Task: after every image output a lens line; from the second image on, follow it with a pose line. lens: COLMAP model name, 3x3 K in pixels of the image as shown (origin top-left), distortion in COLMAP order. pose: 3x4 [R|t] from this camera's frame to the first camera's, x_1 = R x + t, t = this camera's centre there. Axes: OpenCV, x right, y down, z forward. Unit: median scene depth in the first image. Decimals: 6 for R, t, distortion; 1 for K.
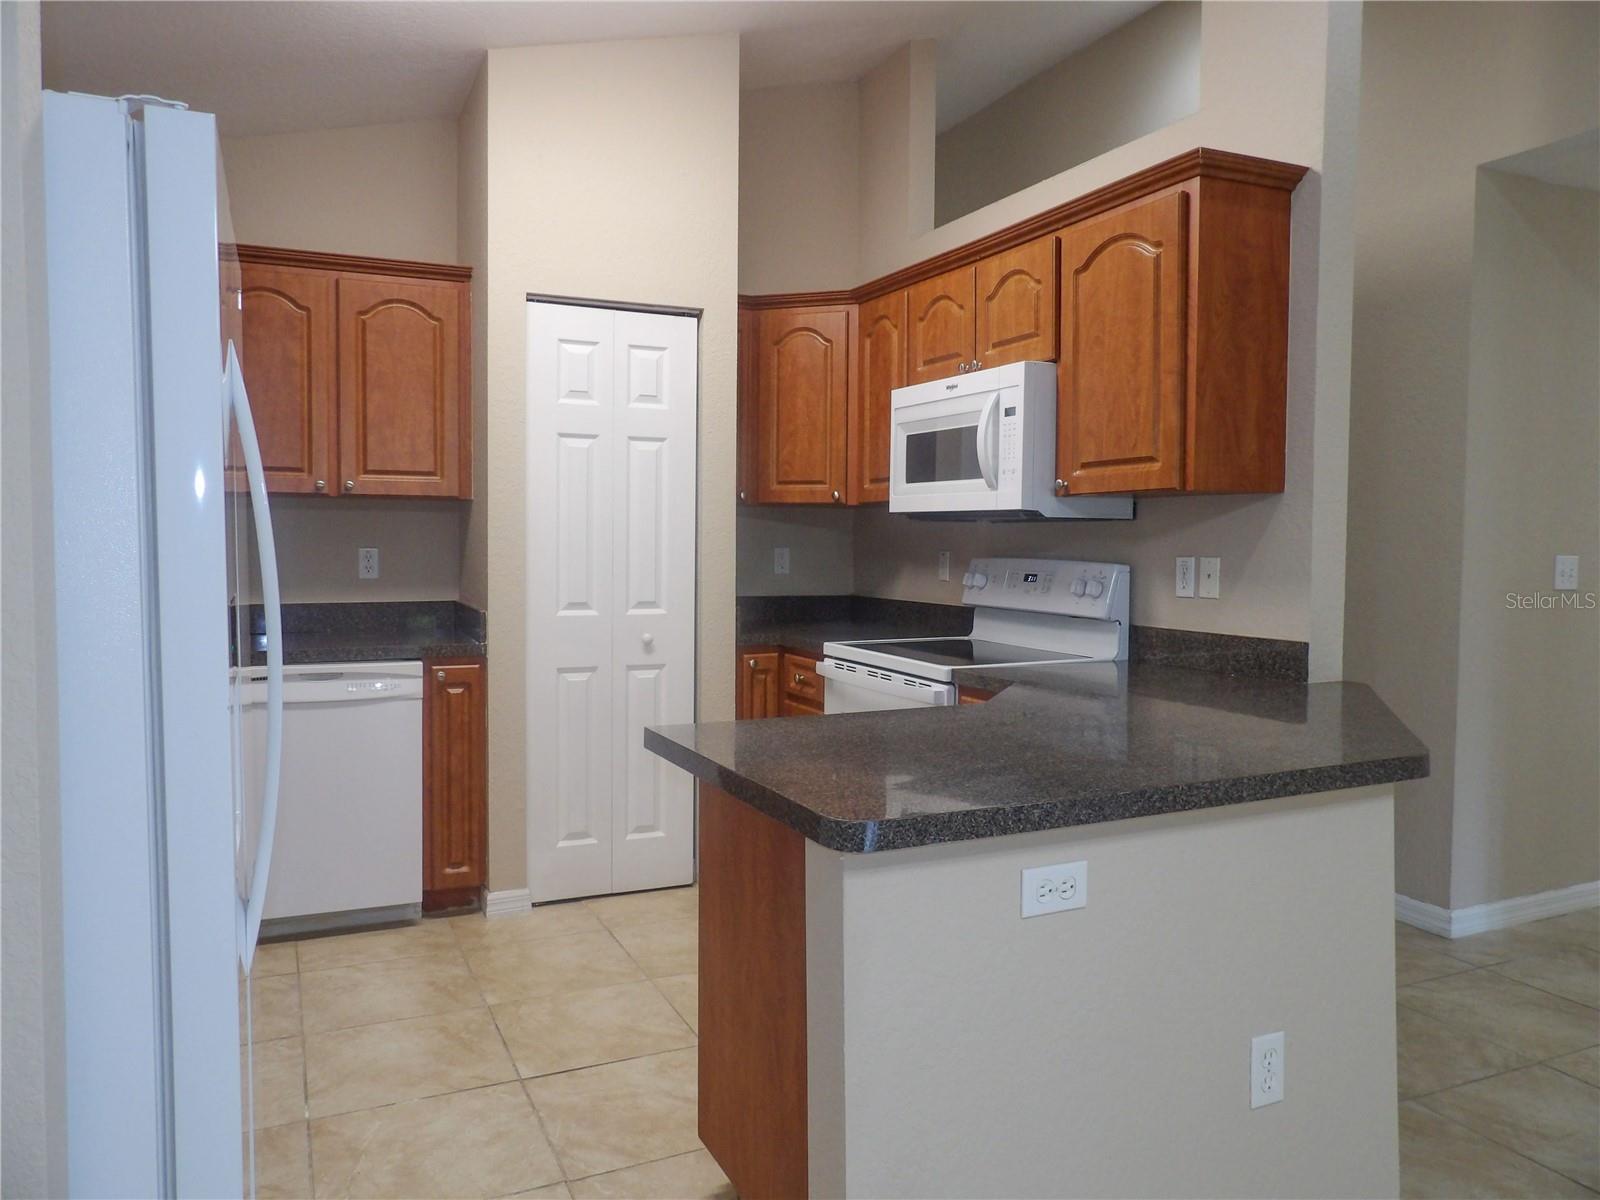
lens RADIAL K [[1150.2, 0, 807.9], [0, 1150.2, 591.8], [0, 0, 1]] dist [-0.017888, 0.011190]
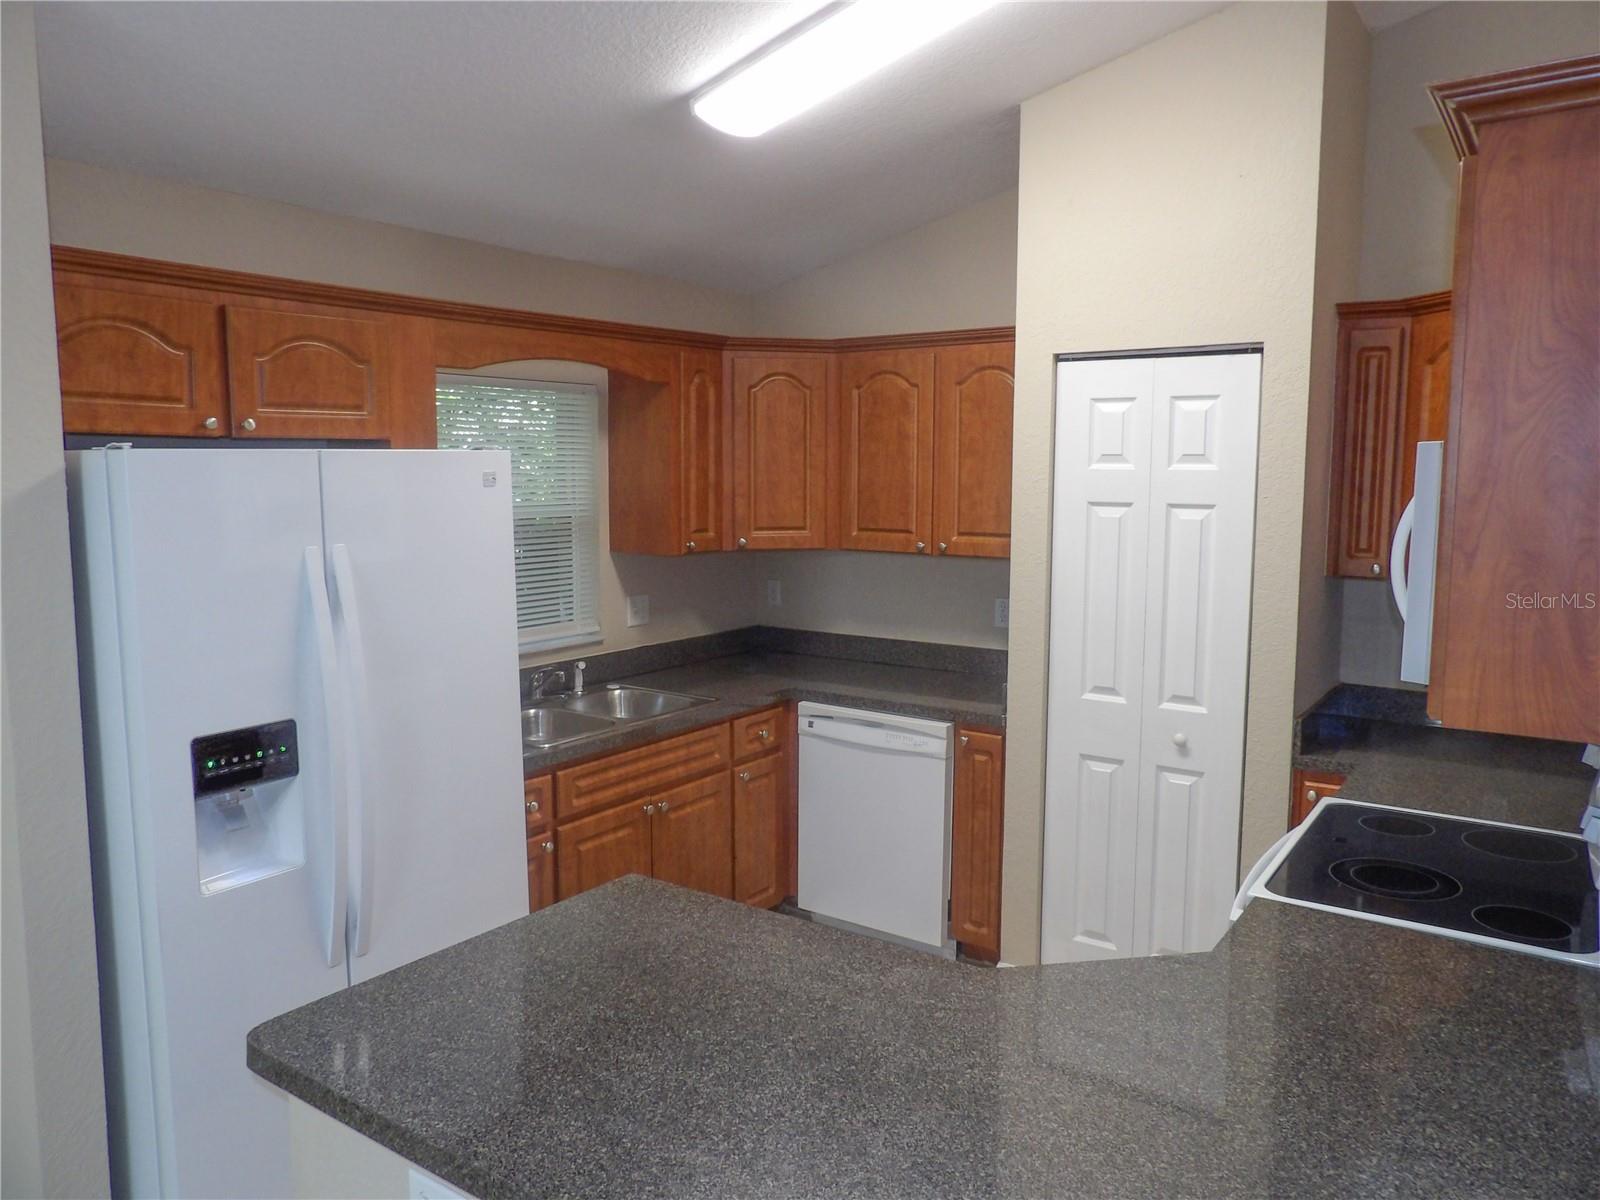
lens RADIAL K [[1150.2, 0, 795.2], [0, 1150.2, 593.6], [0, 0, 1]] dist [-0.017888, 0.011190]
pose [[0.500155, 0.090608, -0.861182, 0.468388], [-0.039049, 0.995859, 0.082099, -0.133594], [0.865055, -0.007434, 0.501622, 0.344197]]
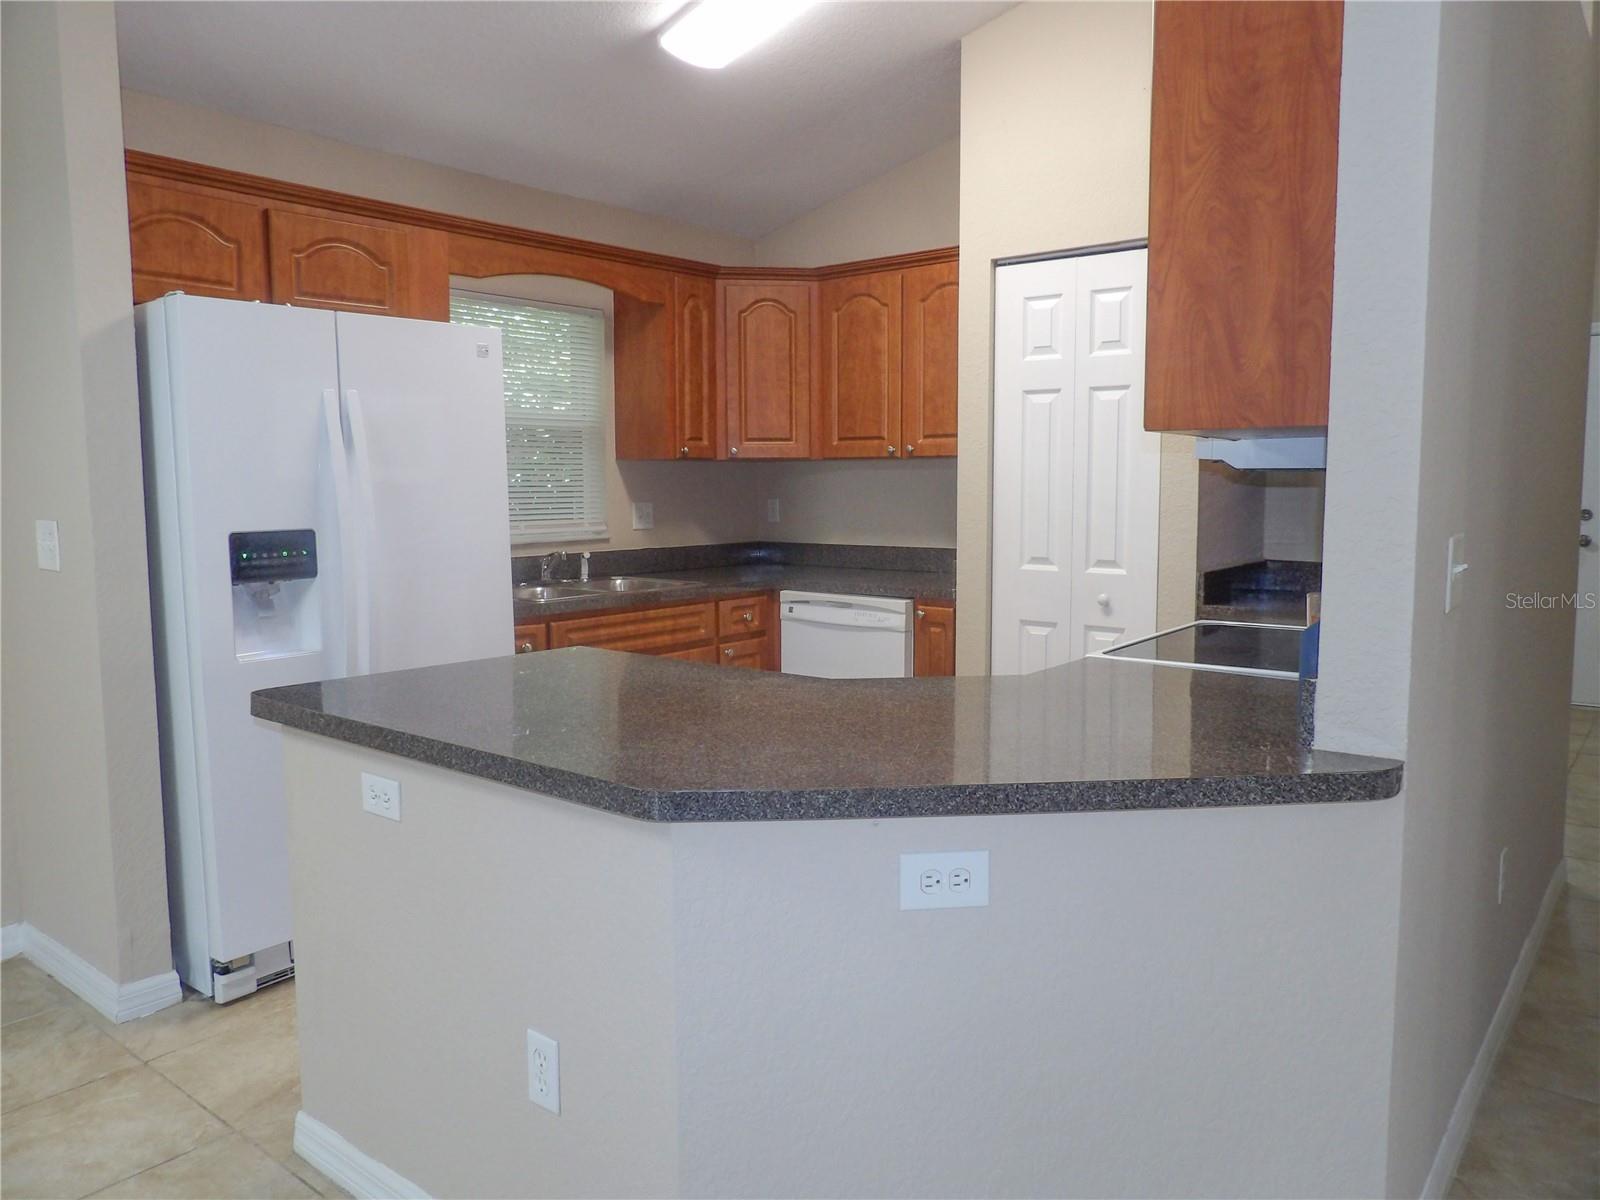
lens RADIAL K [[1150.2, 0, 795.1], [0, 1150.2, 593.7], [0, 0, 1]] dist [-0.017888, 0.011190]
pose [[0.439945, 0.079204, -0.894525, 0.633461], [-0.034686, 0.996858, 0.071206, -0.024217], [0.897355, -0.000299, 0.441310, 0.372010]]
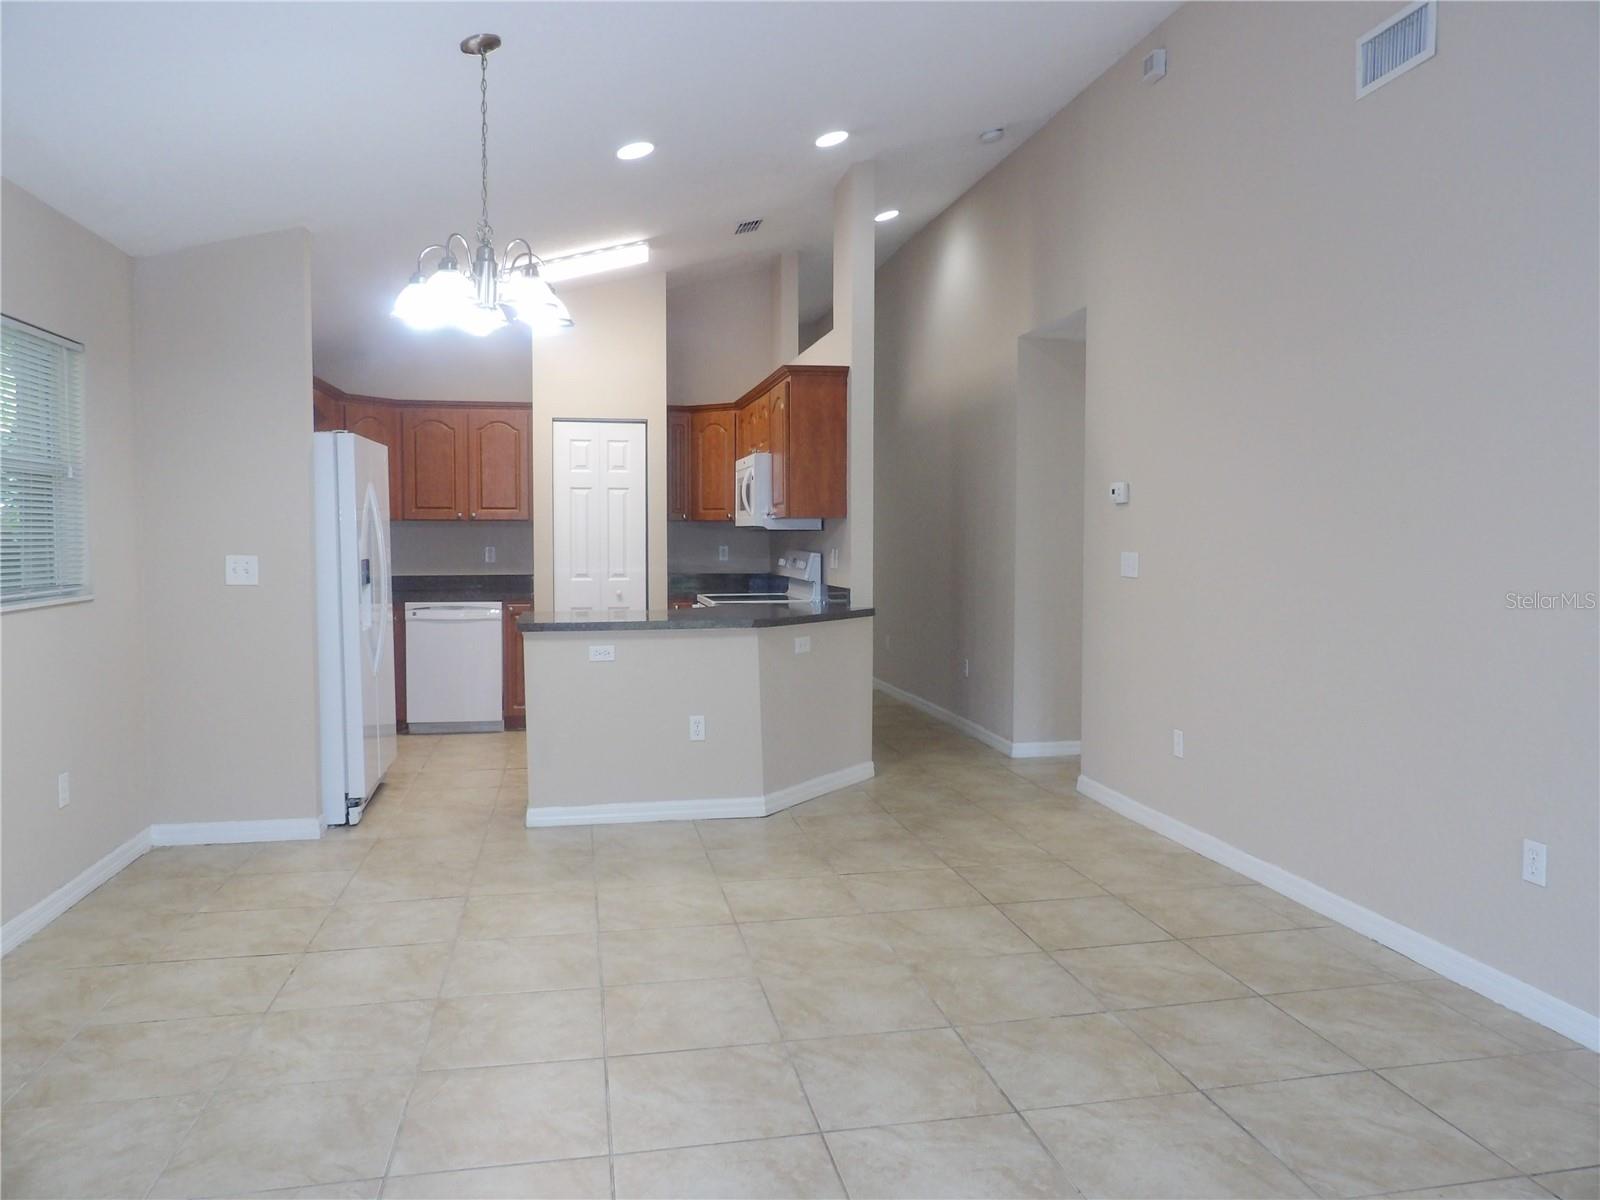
lens RADIAL K [[1150.2, 0, 799.4], [0, 1150.2, 599.0], [0, 0, 1]] dist [-0.017888, 0.011190]
pose [[0.971090, 0.006699, -0.238619, 0.641166], [-0.005110, 0.999960, 0.007278, 0.036737], [0.238659, -0.005848, 0.971086, -0.824488]]
